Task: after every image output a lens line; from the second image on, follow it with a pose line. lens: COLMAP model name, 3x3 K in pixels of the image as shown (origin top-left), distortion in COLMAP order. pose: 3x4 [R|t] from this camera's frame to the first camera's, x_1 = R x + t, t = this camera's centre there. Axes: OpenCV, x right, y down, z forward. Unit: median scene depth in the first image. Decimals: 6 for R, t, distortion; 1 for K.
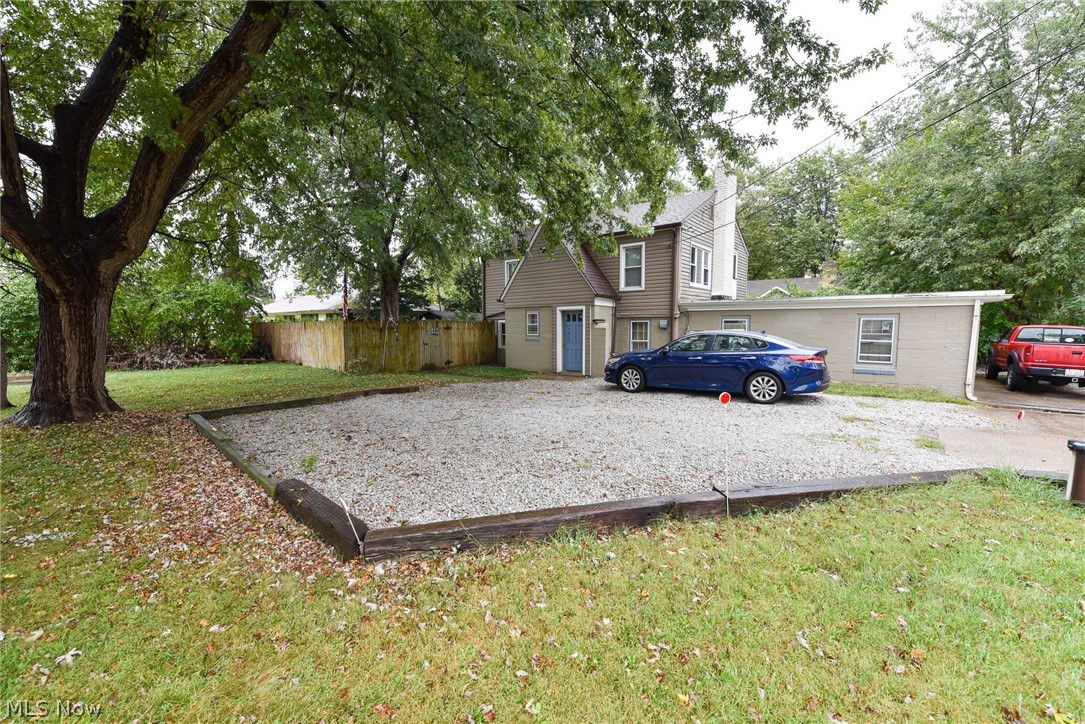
lens RADIAL K [[433.0, 0, 546.0], [0, 433.0, 366.4], [0, 0, 1]] dist [-0.015766, -0.000114]
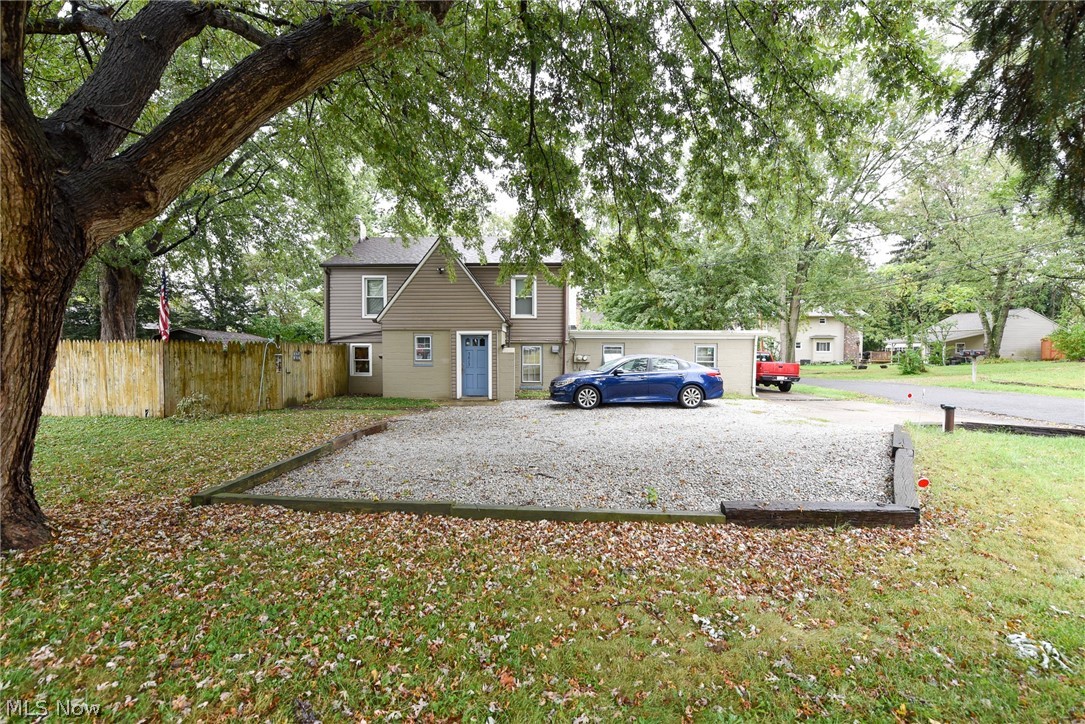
lens RADIAL K [[433.0, 0, 546.0], [0, 433.0, 366.4], [0, 0, 1]] dist [-0.015766, -0.000114]
pose [[0.788435, -0.016551, 0.614895, -0.417155], [0.051562, 0.997898, -0.039254, -0.009750], [-0.612953, 0.062655, 0.787631, 0.119685]]
